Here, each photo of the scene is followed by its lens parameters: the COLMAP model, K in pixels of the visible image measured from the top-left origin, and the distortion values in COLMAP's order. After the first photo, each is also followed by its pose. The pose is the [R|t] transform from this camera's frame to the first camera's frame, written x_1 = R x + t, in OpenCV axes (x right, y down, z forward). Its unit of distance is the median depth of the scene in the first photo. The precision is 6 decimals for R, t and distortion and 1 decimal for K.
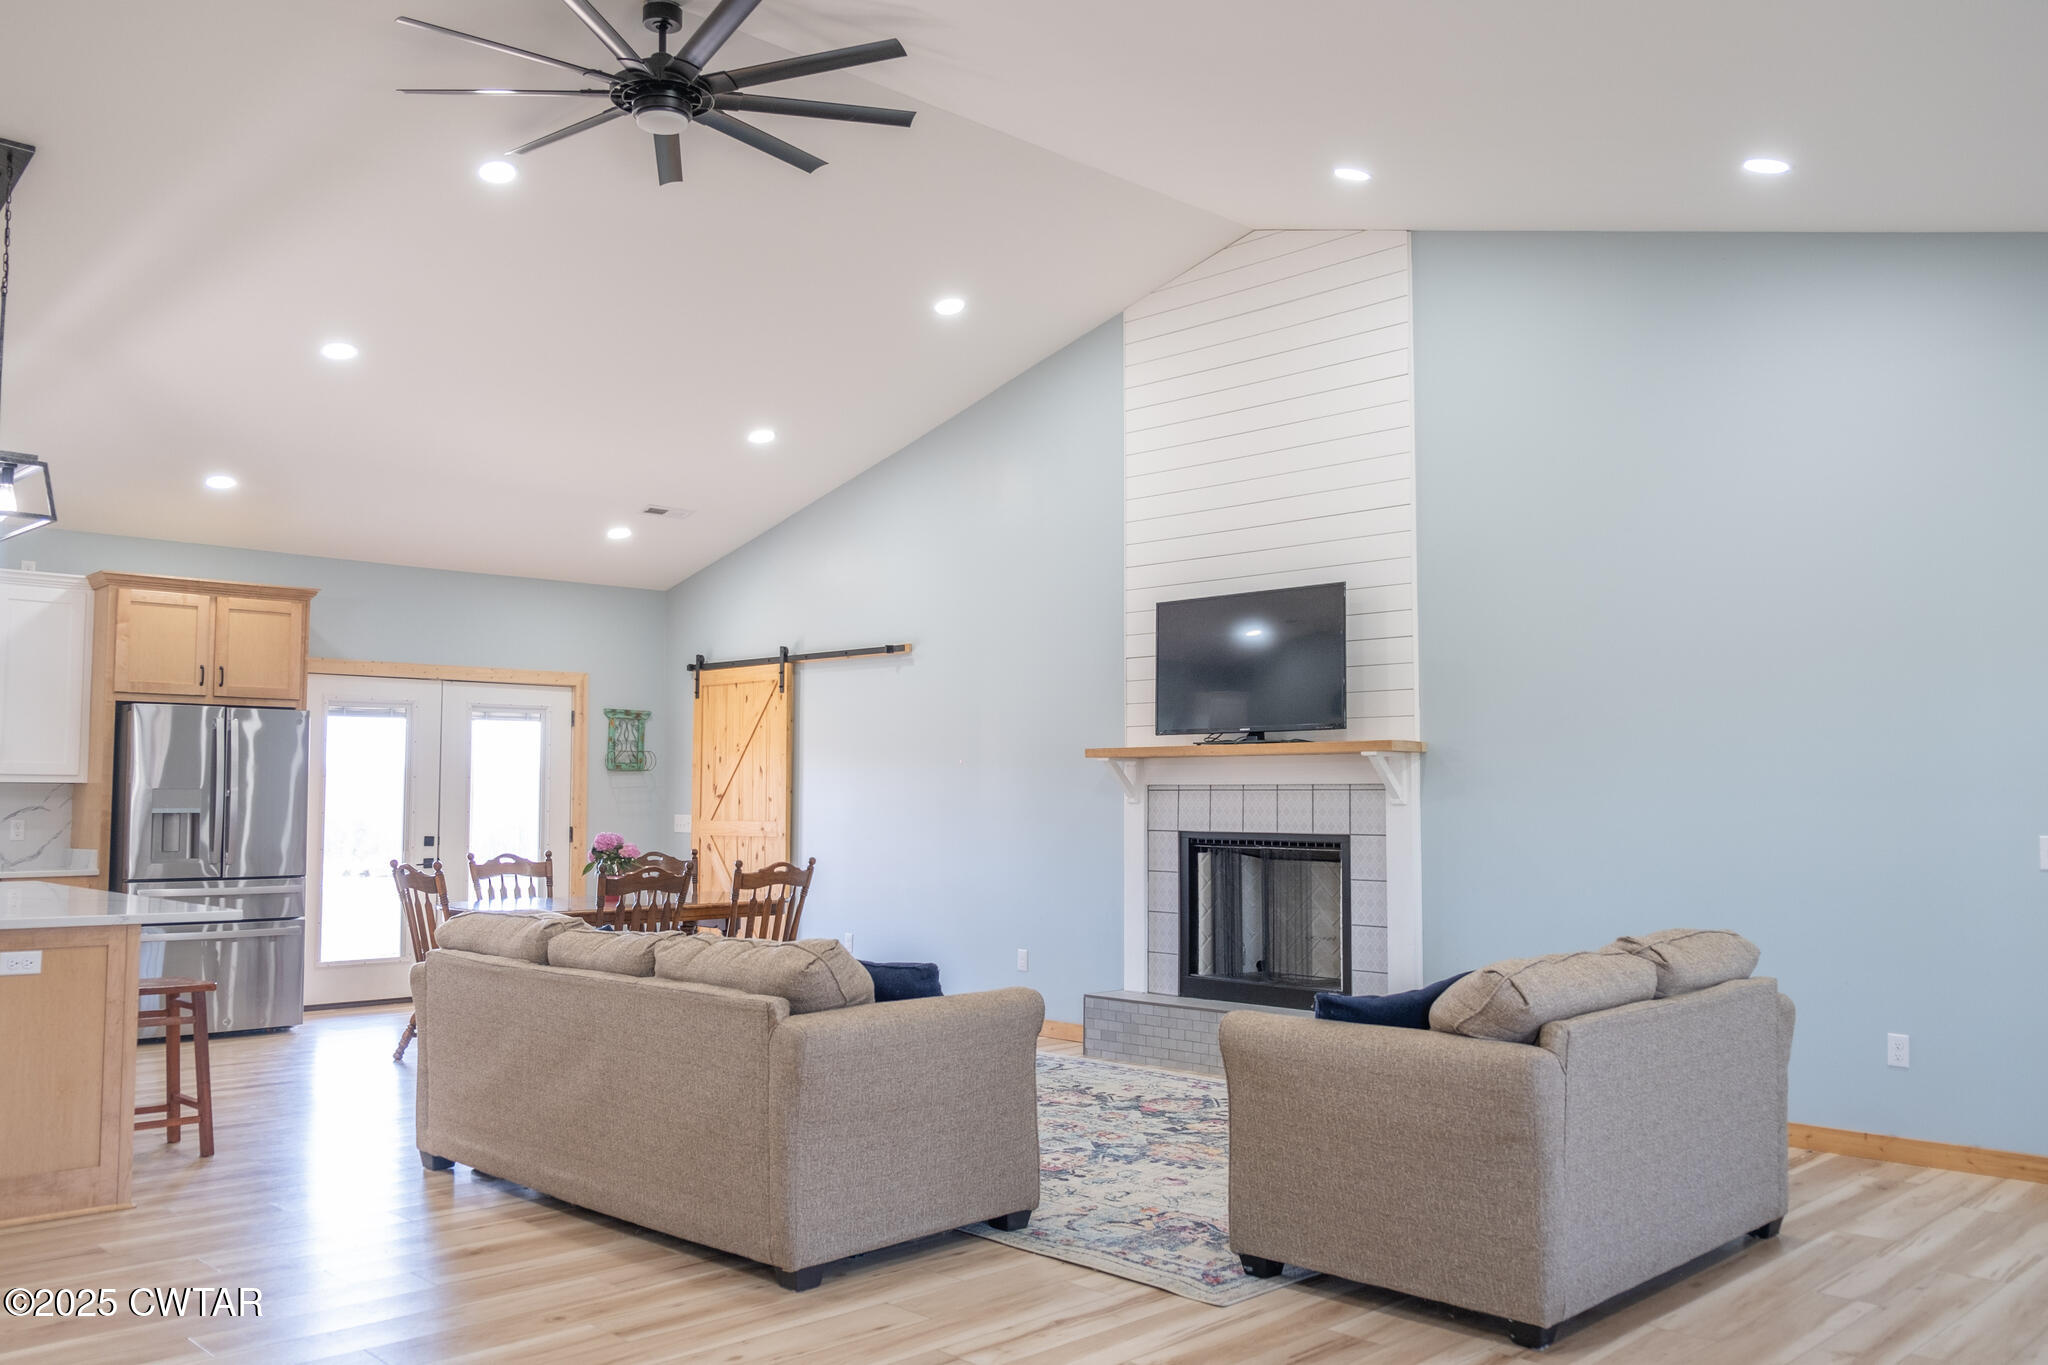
lens RADIAL K [[1604.2, 0, 957.2], [0, 1604.2, 668.4], [0, 0, 1]] dist [-0.030952, 0.012936]
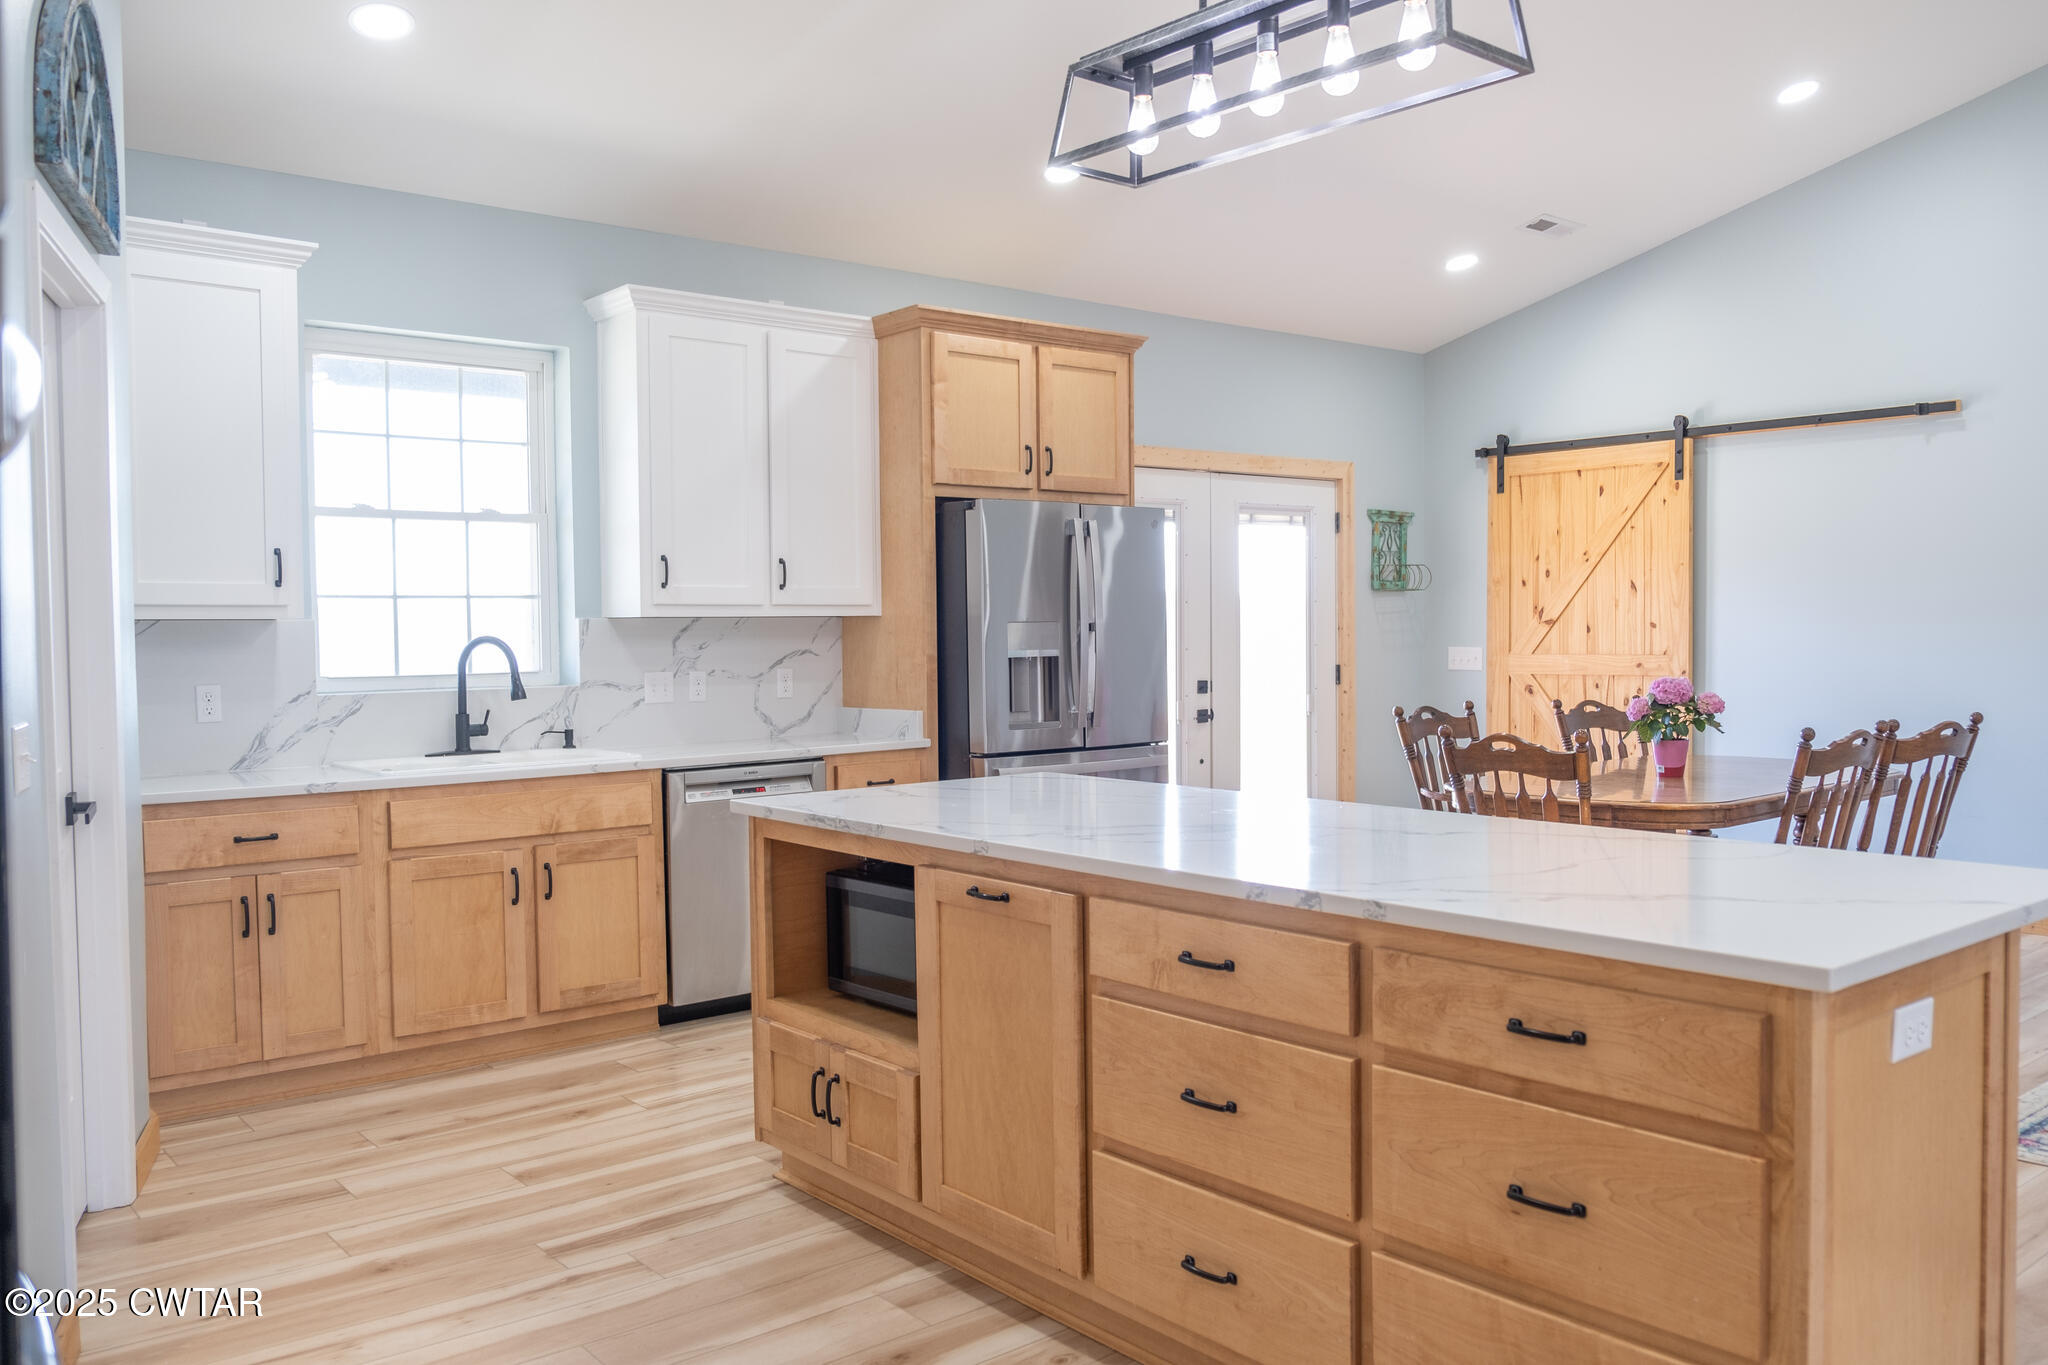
lens RADIAL K [[1604.2, 0, 1031.0], [0, 1604.2, 677.2], [0, 0, 1]] dist [-0.030952, 0.012936]
pose [[0.995660, -0.010214, -0.092505, -0.366616], [0.020726, 0.993333, 0.113398, 0.017383], [0.090730, -0.114823, 0.989234, 0.264450]]
